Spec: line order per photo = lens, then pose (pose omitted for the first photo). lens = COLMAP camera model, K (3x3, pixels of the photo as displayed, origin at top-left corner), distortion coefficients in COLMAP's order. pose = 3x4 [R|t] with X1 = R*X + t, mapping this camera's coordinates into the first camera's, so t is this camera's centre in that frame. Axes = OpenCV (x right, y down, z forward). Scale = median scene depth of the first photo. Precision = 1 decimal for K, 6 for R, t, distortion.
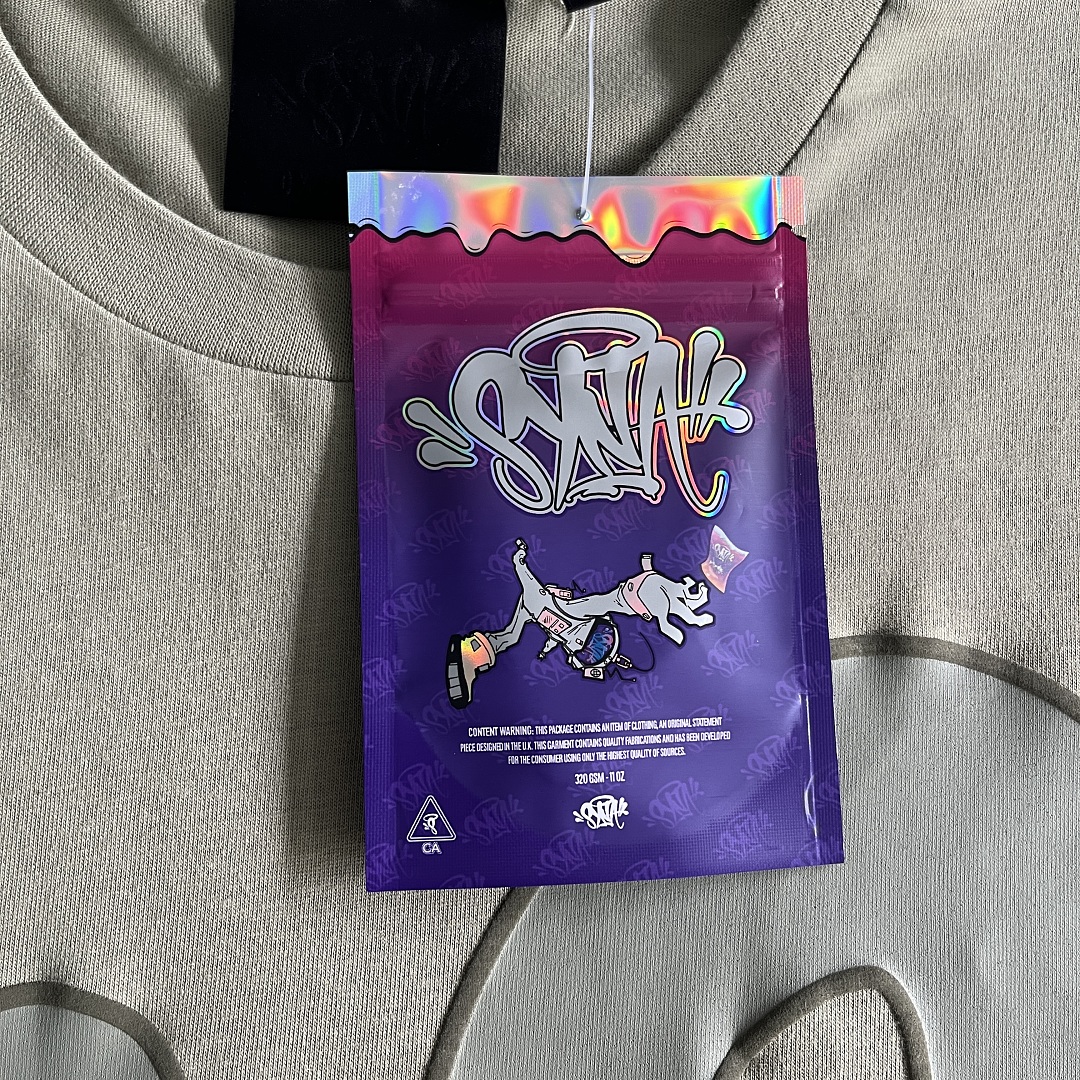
lens RADIAL K [[1142.2, 0, 597.2], [0, 1142.2, 541.9], [0, 0, 1]] dist [0.038731, -0.100182]
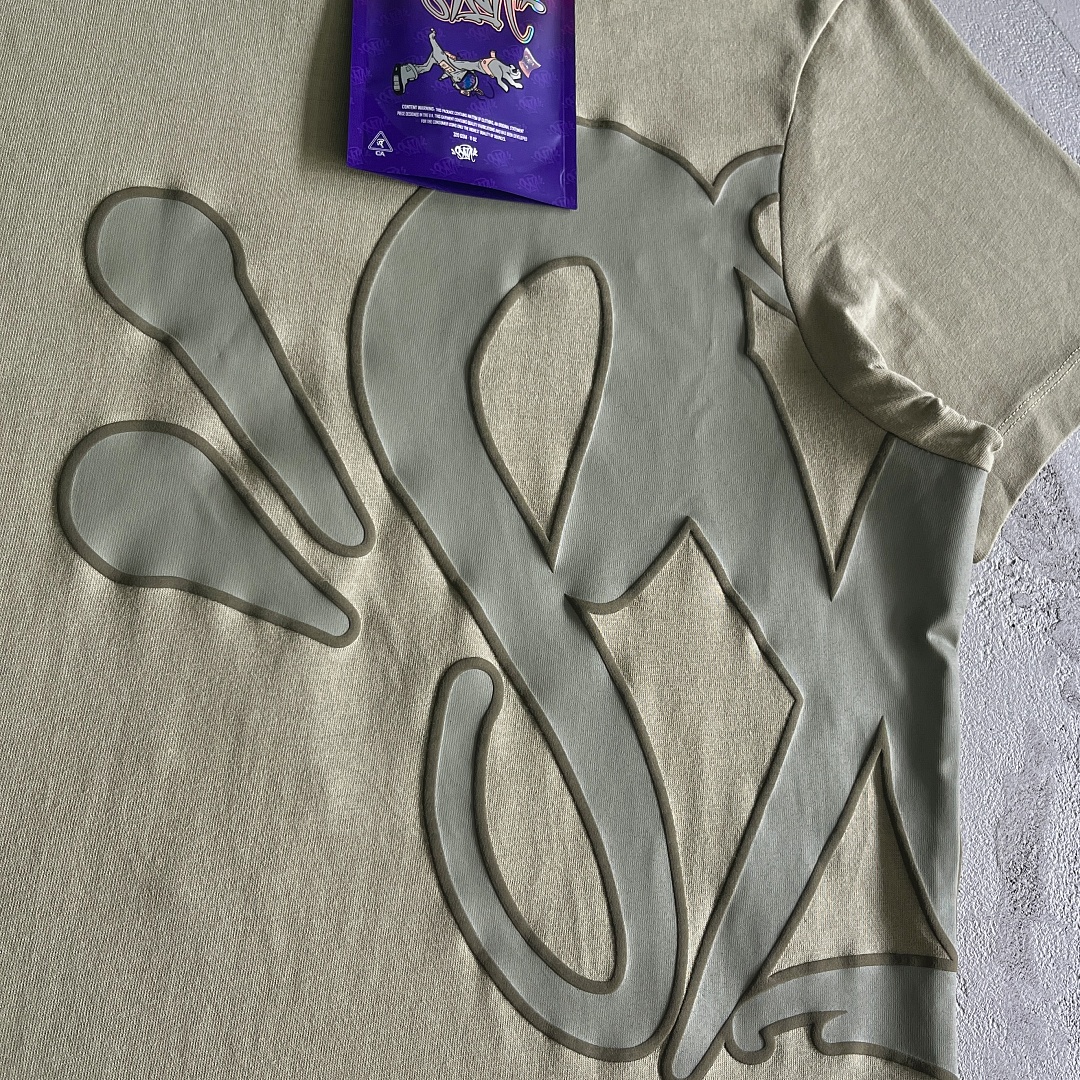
lens RADIAL K [[1142.2, 0, 597.2], [0, 1142.2, 541.9], [0, 0, 1]] dist [0.038731, -0.100182]
pose [[0.966272, 0.090192, 0.241213, -0.195931], [-0.058891, 0.989234, -0.133972, 1.165775], [-0.250699, 0.115248, 0.961180, -0.938726]]
